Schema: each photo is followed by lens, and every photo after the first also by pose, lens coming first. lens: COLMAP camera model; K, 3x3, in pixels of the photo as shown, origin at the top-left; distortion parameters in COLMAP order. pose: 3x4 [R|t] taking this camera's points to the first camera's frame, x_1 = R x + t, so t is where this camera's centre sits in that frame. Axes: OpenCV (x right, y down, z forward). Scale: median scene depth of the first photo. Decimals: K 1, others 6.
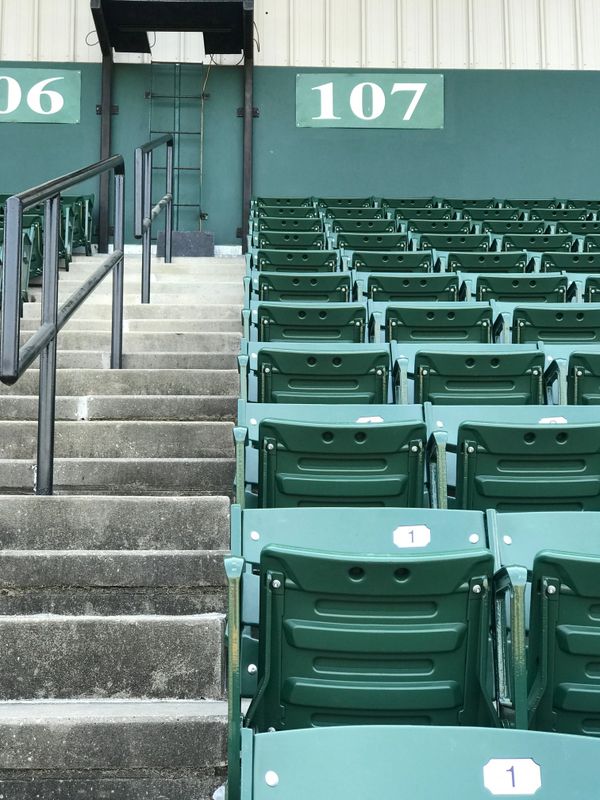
lens RADIAL K [[1308.9, 0, 300.0], [0, 1308.9, 400.0], [0, 0, 1]] dist [-0.005090, 0.003946]
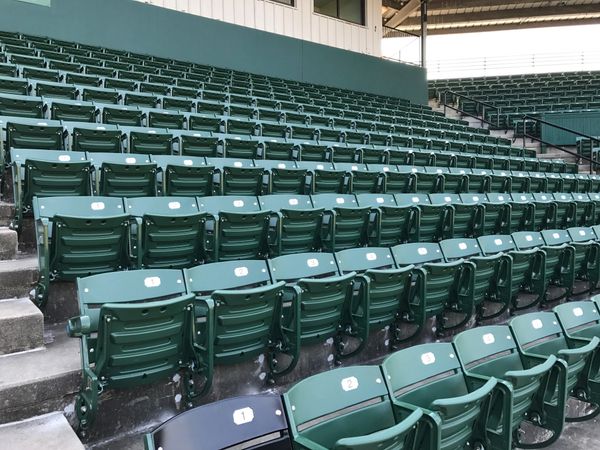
lens RADIAL K [[492.1, 0, 300.0], [0, 492.1, 225.0], [0, 0, 1]] dist [0.002015, 0.001006]
pose [[0.823321, -0.035322, 0.566476, -0.135911], [-0.085239, 0.979047, 0.184934, -0.021336], [-0.561139, -0.200546, 0.803059, -0.459489]]
